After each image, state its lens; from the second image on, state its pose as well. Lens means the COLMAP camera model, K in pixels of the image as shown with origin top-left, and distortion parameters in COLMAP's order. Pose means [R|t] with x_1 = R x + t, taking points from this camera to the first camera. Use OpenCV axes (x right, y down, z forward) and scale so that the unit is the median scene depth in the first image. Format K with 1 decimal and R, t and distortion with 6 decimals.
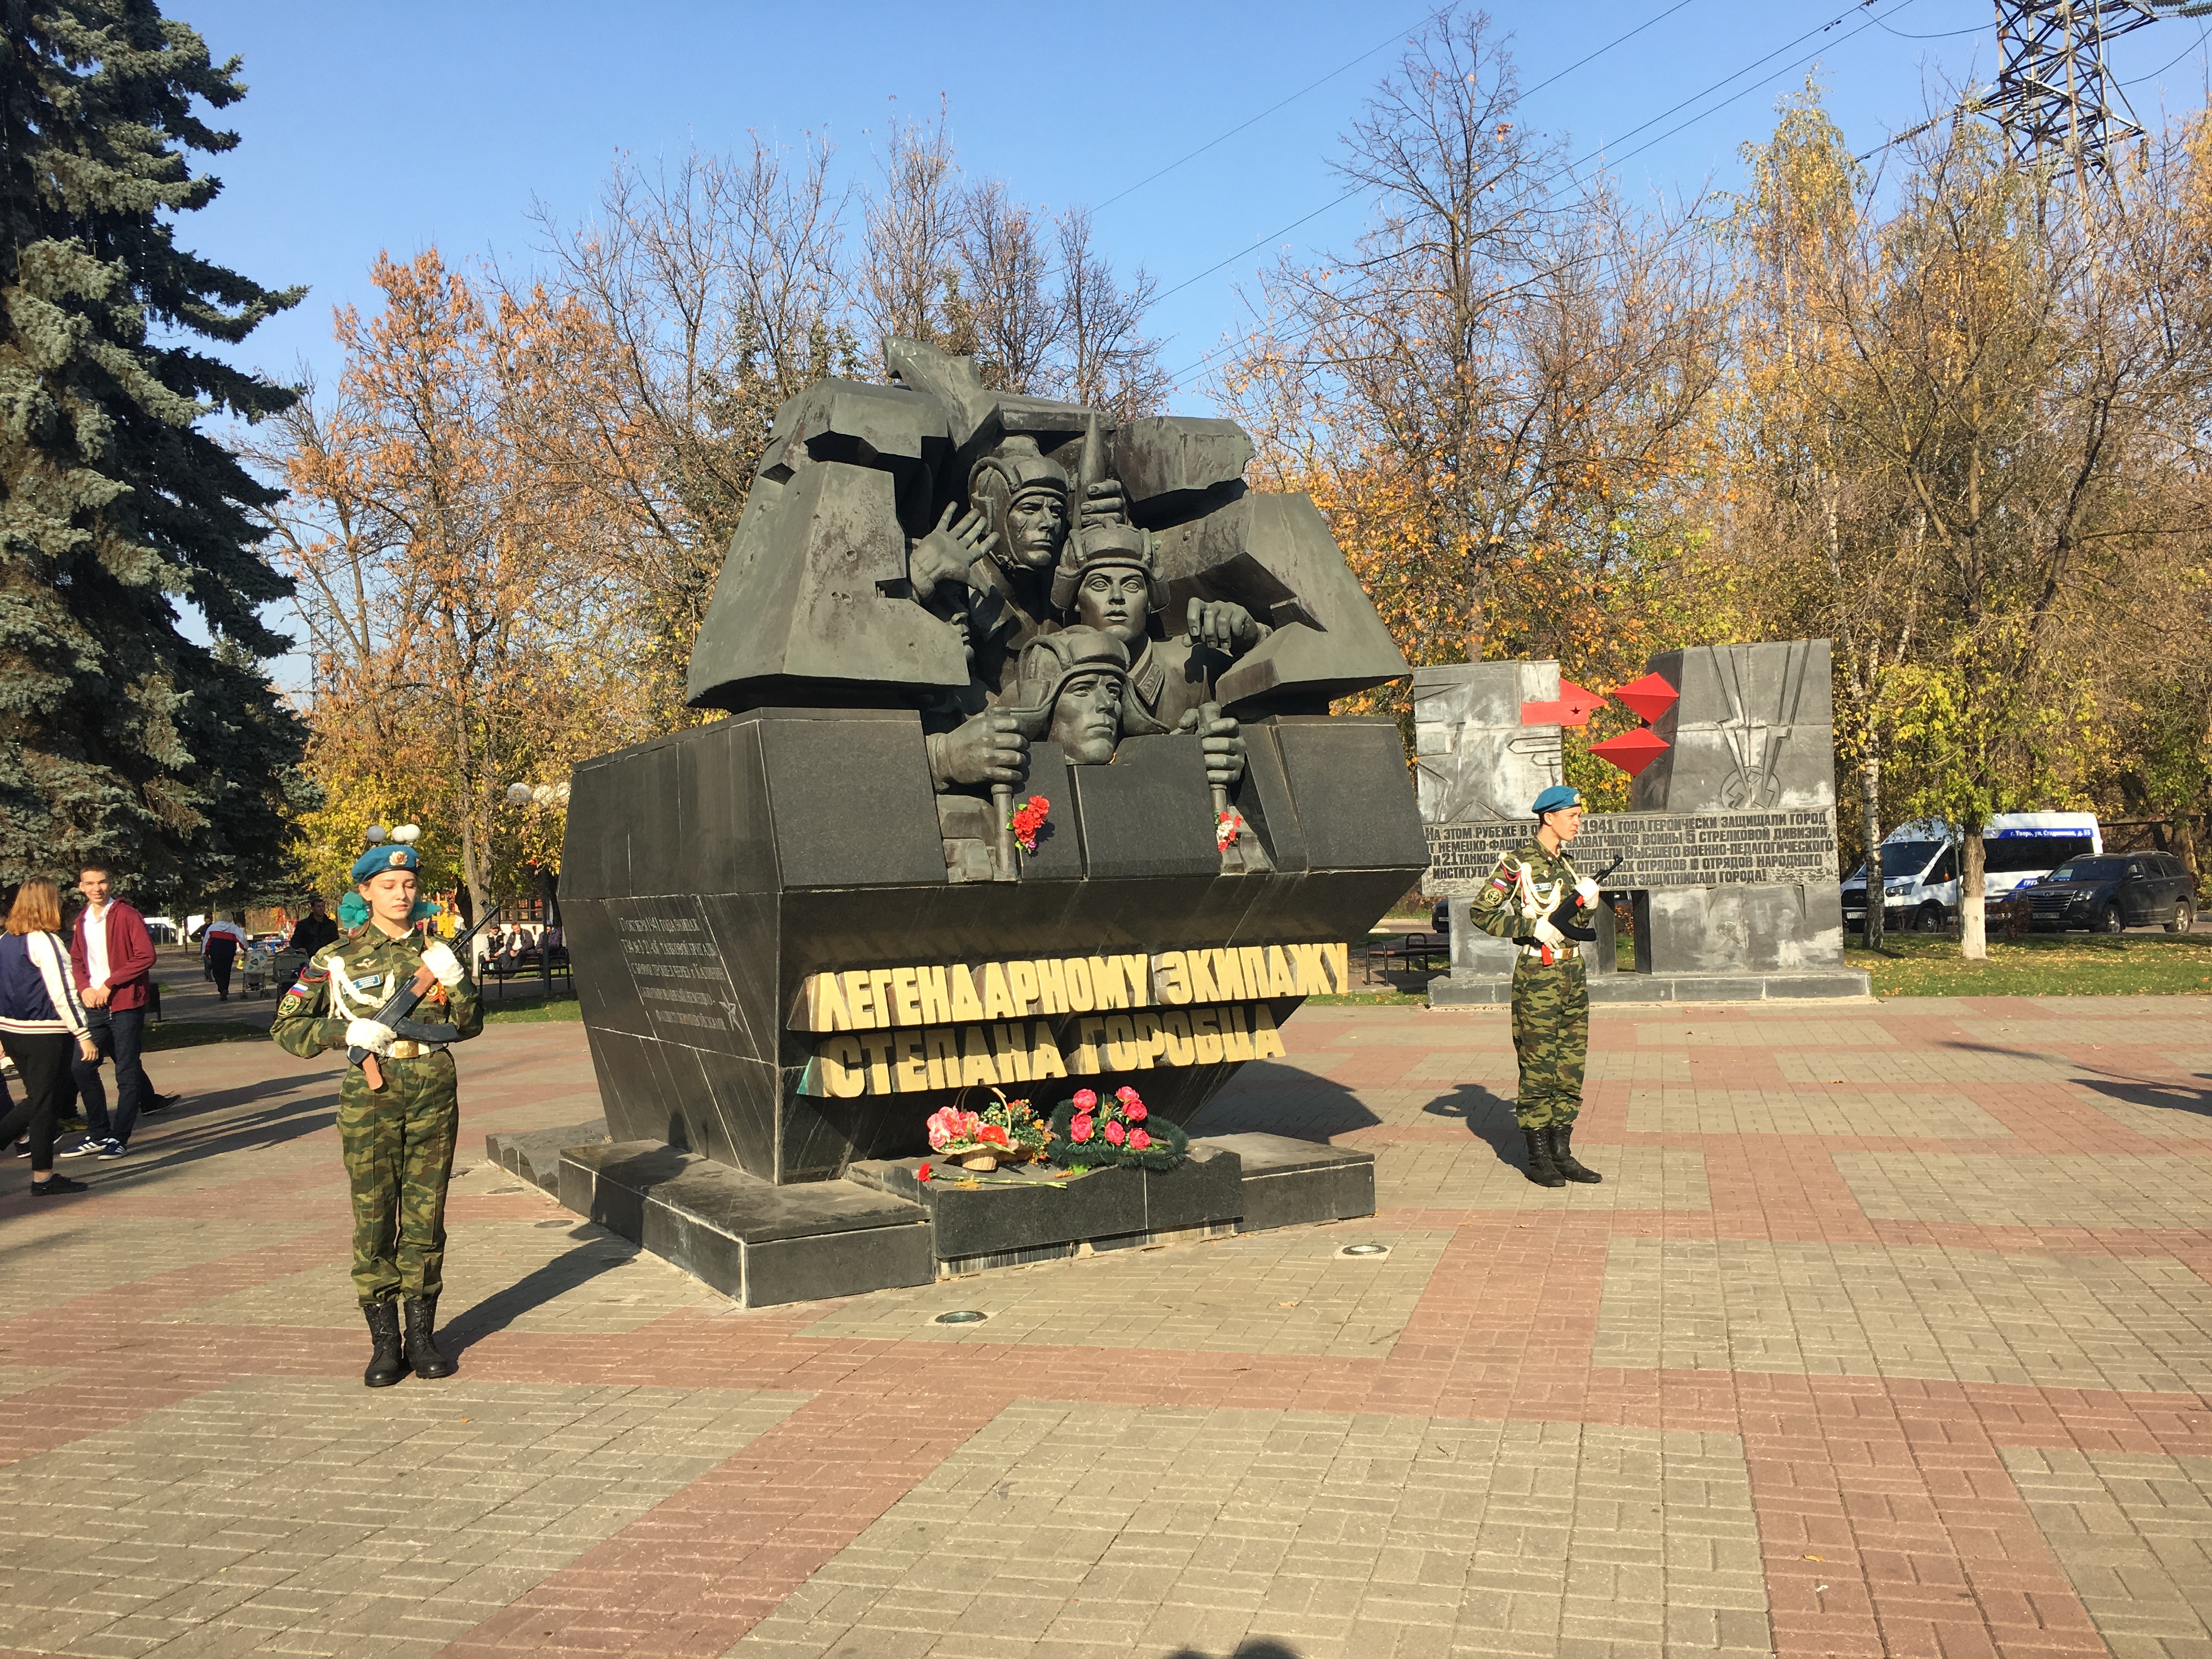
lens RADIAL K [[1849.5, 0, 1106.0], [0, 1849.5, 829.5], [0, 0, 1]] dist [0.077273, -0.094085]
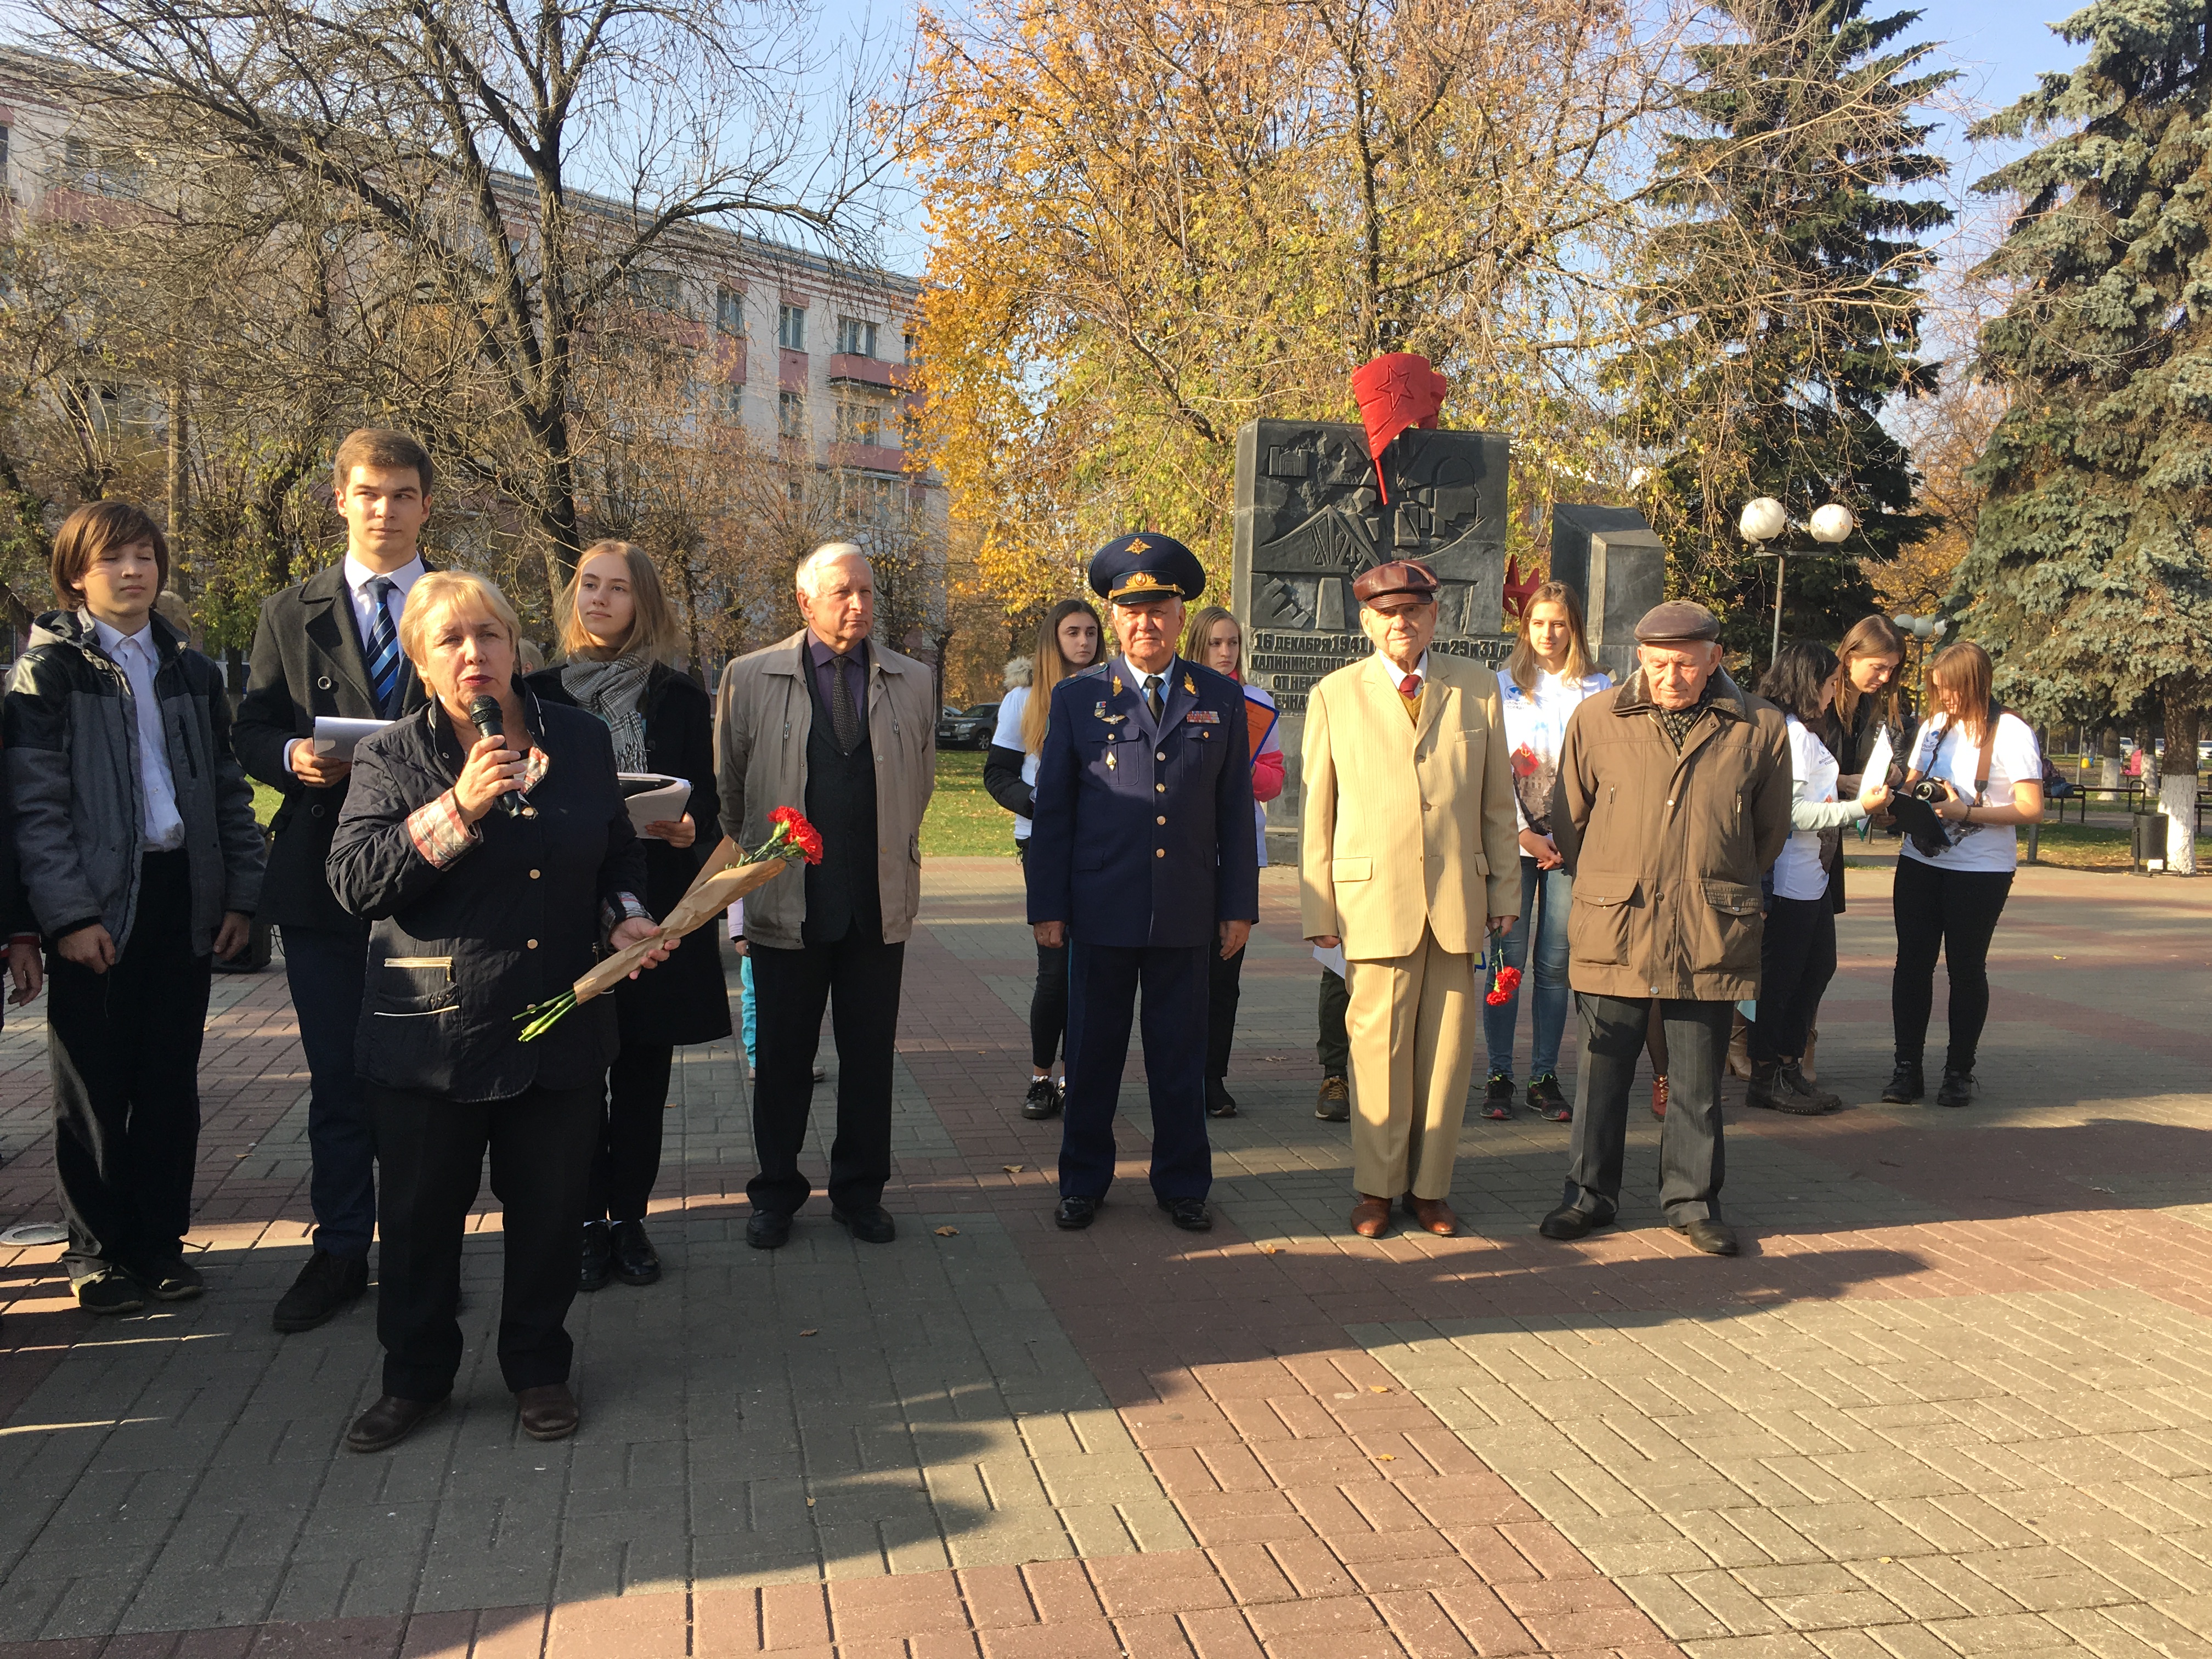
lens RADIAL K [[1892.9, 0, 1106.0], [0, 1892.9, 829.5], [0, 0, 1]] dist [0.009468, 0.004839]
pose [[0.473275, 0.114206, -0.873480, -0.009442], [-0.026604, 0.992961, 0.115413, 0.027613], [0.880513, -0.031384, 0.472982, 0.236951]]
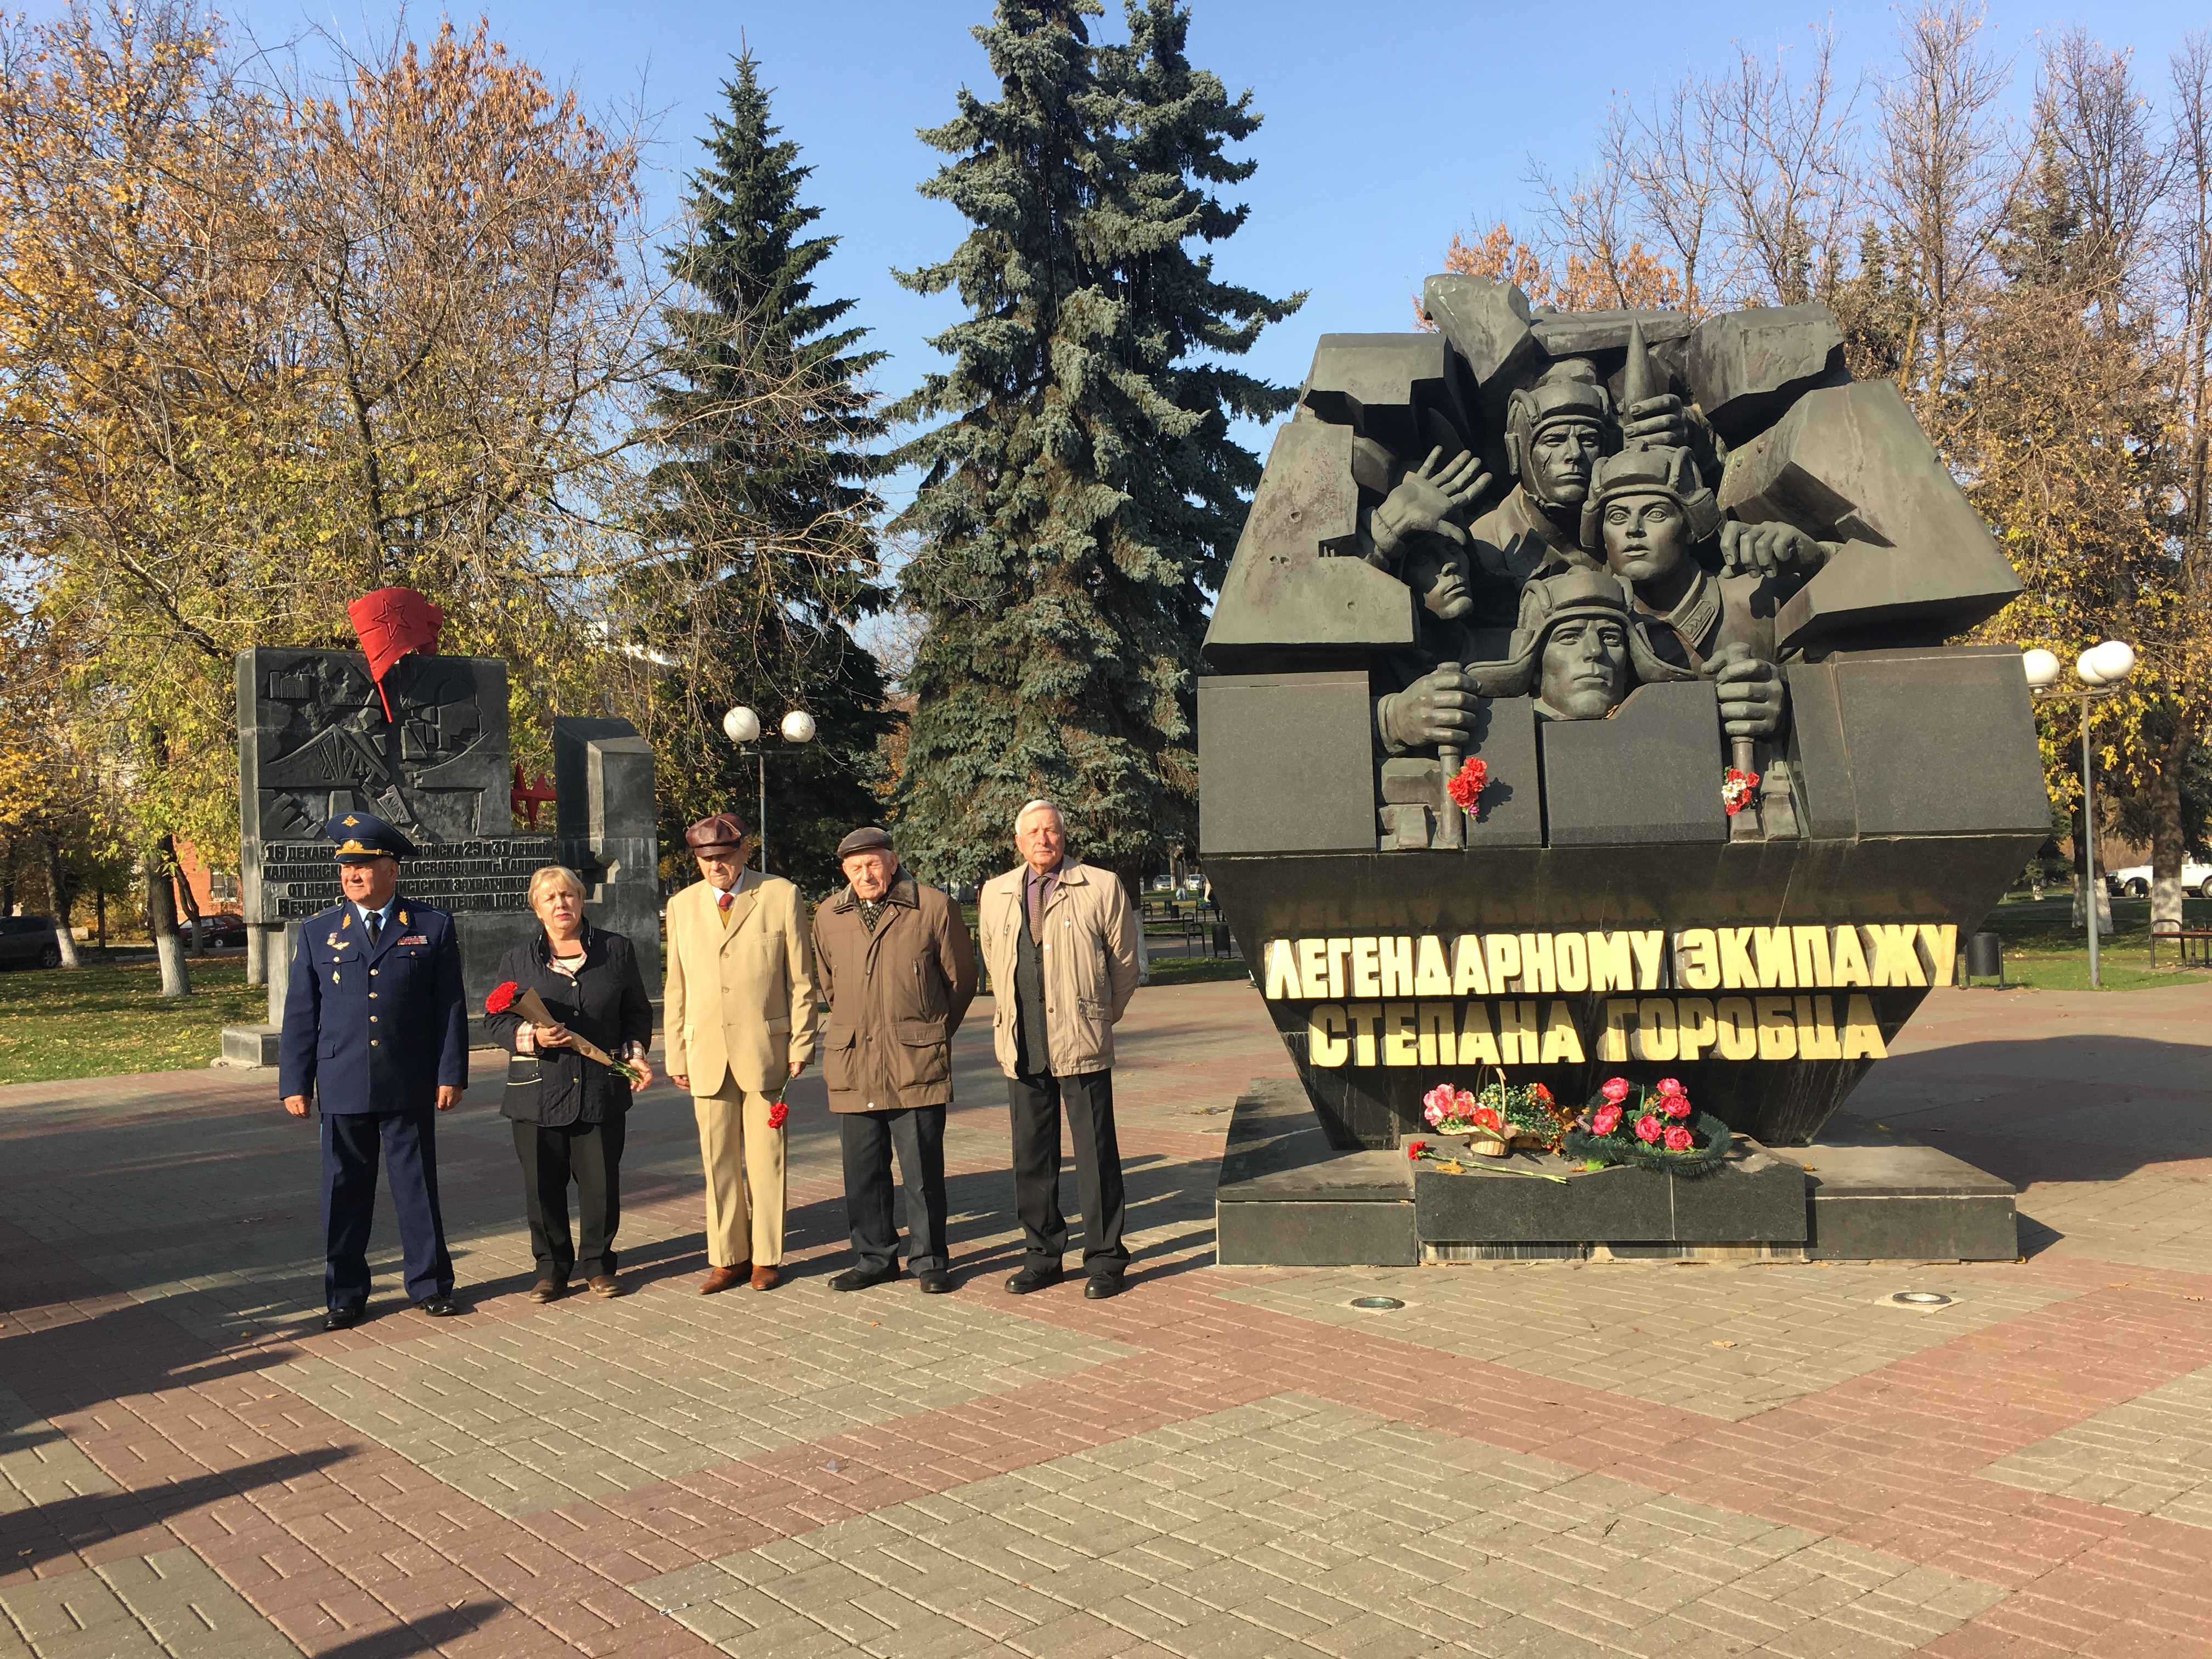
lens RADIAL K [[1856.0, 0, 1118.1], [0, 1856.0, 826.8], [0, 0, 1]] dist [0.072128, -0.087216]
pose [[0.827523, -0.001160, -0.561431, 0.299702], [0.014726, 0.999699, 0.019641, -0.003868], [0.561239, -0.024521, 0.827290, 0.112583]]
